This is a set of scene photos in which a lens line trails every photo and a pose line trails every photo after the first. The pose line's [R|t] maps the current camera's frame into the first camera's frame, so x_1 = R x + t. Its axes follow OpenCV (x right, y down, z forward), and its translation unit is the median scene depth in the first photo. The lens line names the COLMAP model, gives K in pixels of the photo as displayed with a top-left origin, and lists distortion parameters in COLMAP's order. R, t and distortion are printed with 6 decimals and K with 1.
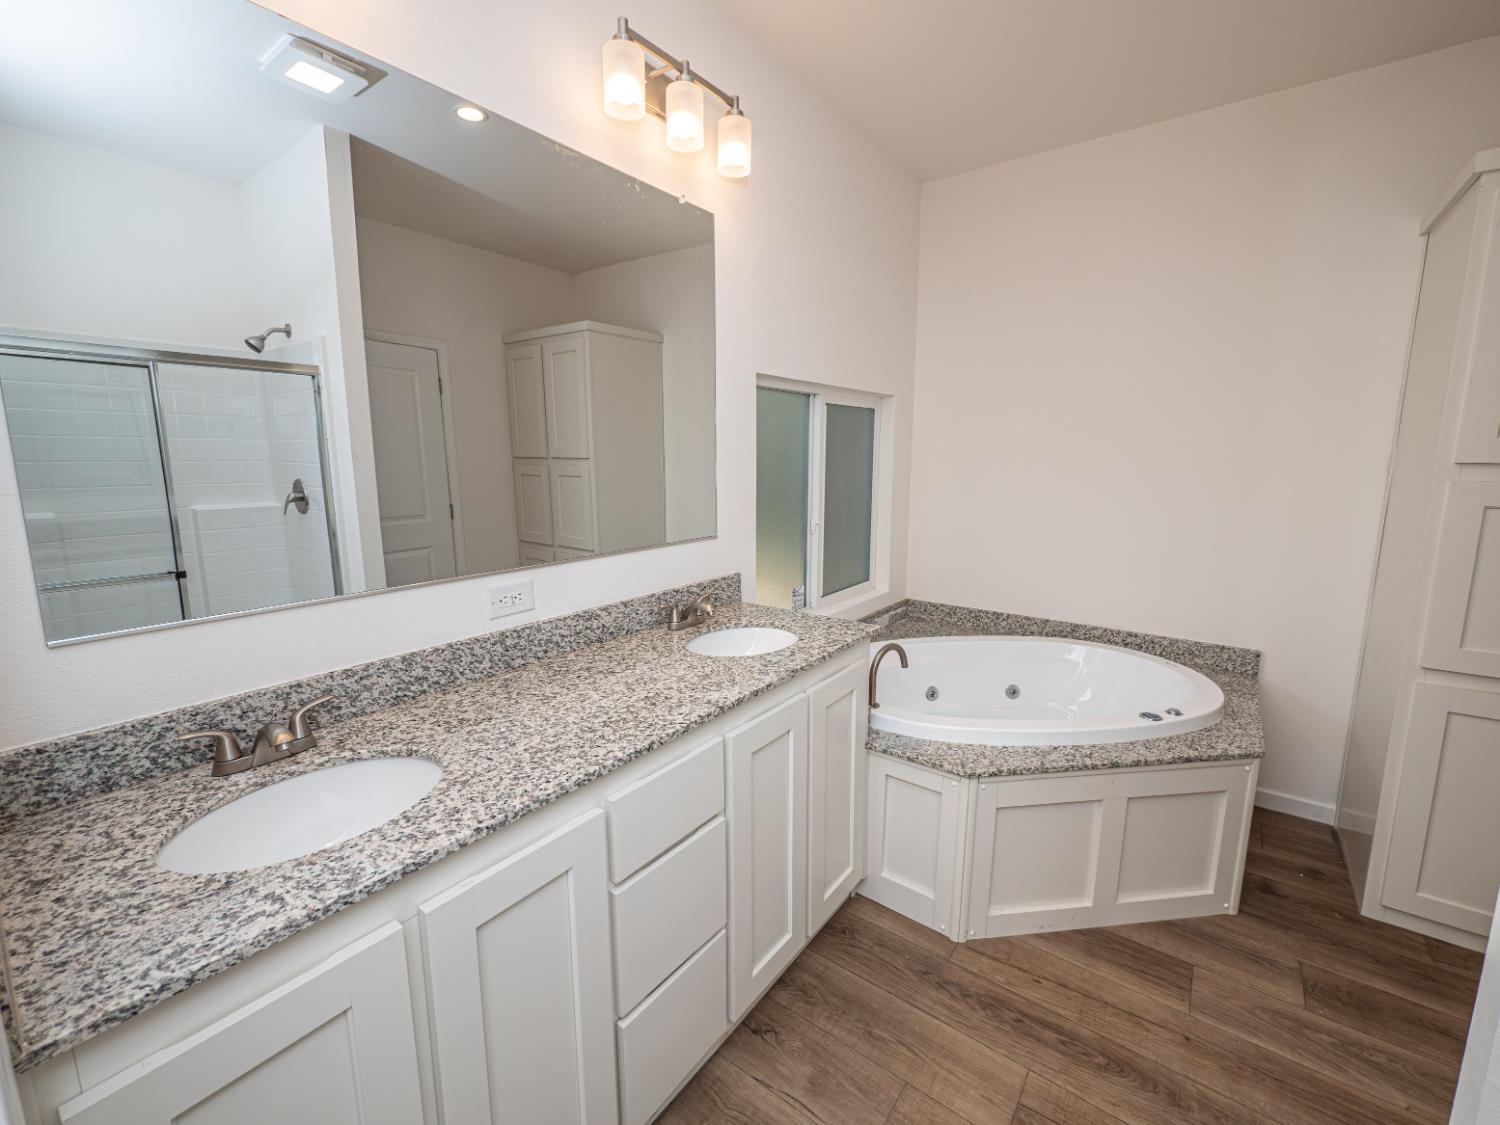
lens RADIAL K [[636.5, 0, 745.9], [0, 636.5, 563.3], [0, 0, 1]] dist [-0.007571, -0.000066]
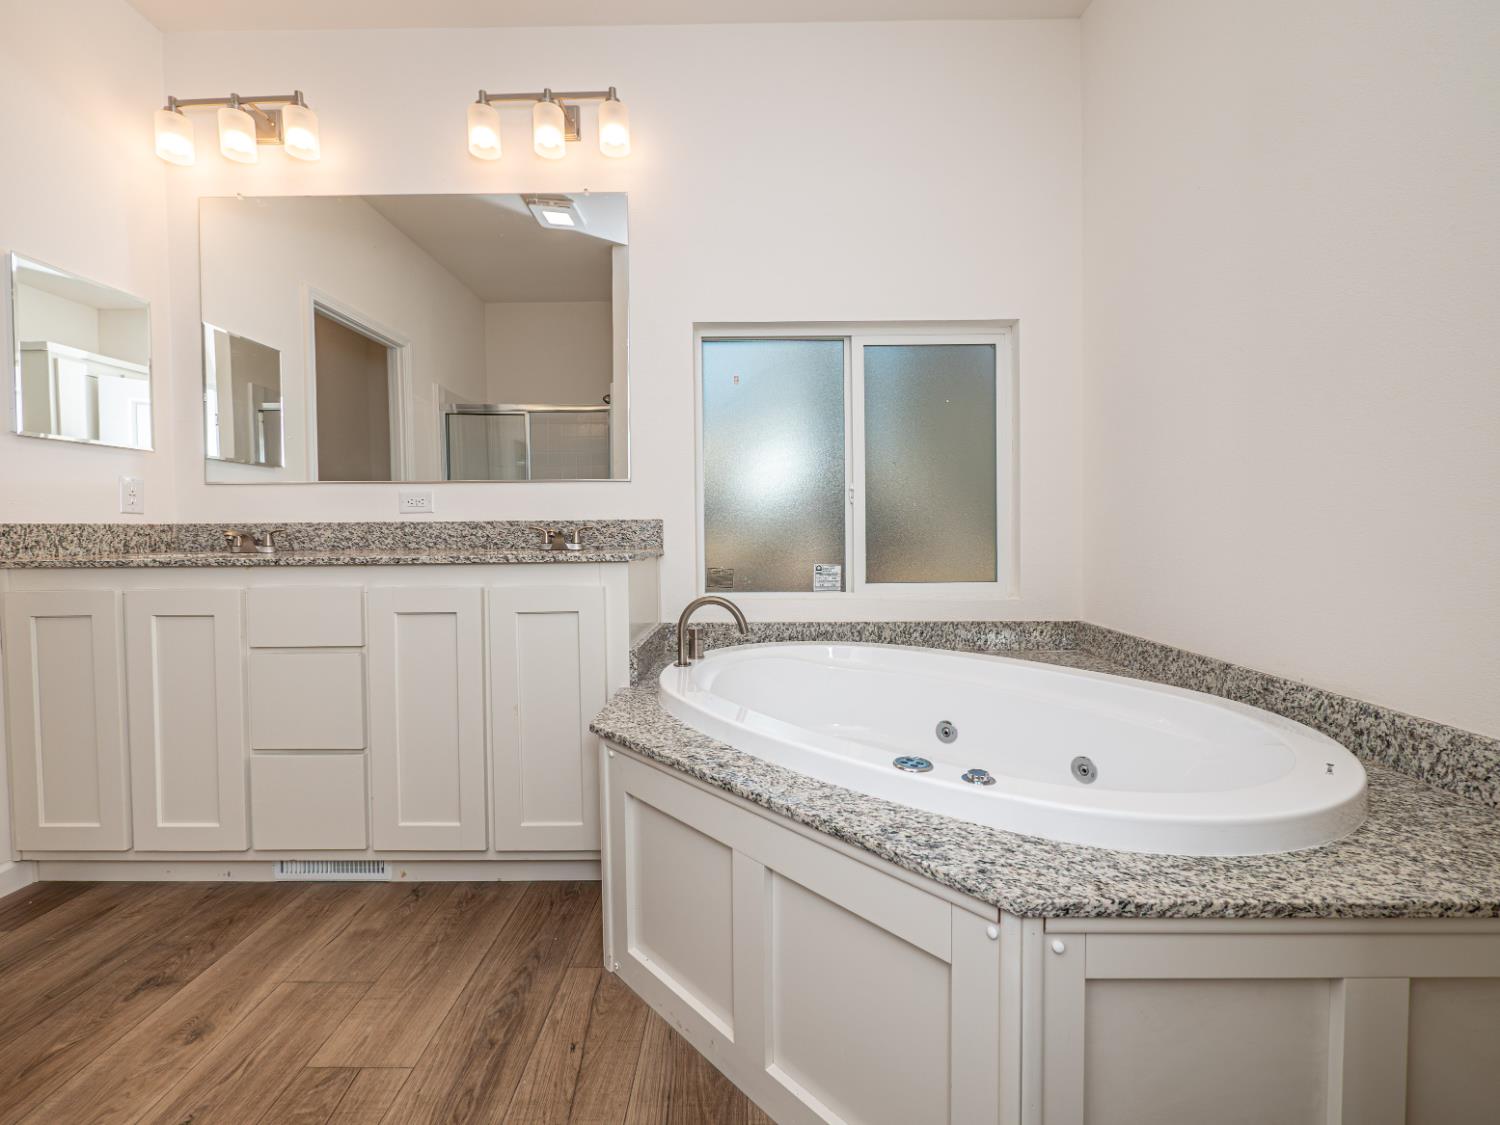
lens RADIAL K [[636.5, 0, 747.7], [0, 636.5, 549.9], [0, 0, 1]] dist [-0.007571, -0.000066]
pose [[0.593051, 0.023279, -0.804829, 1.163472], [-0.131992, 0.988870, -0.068657, 0.150386], [0.794273, 0.146948, 0.589523, 0.689929]]
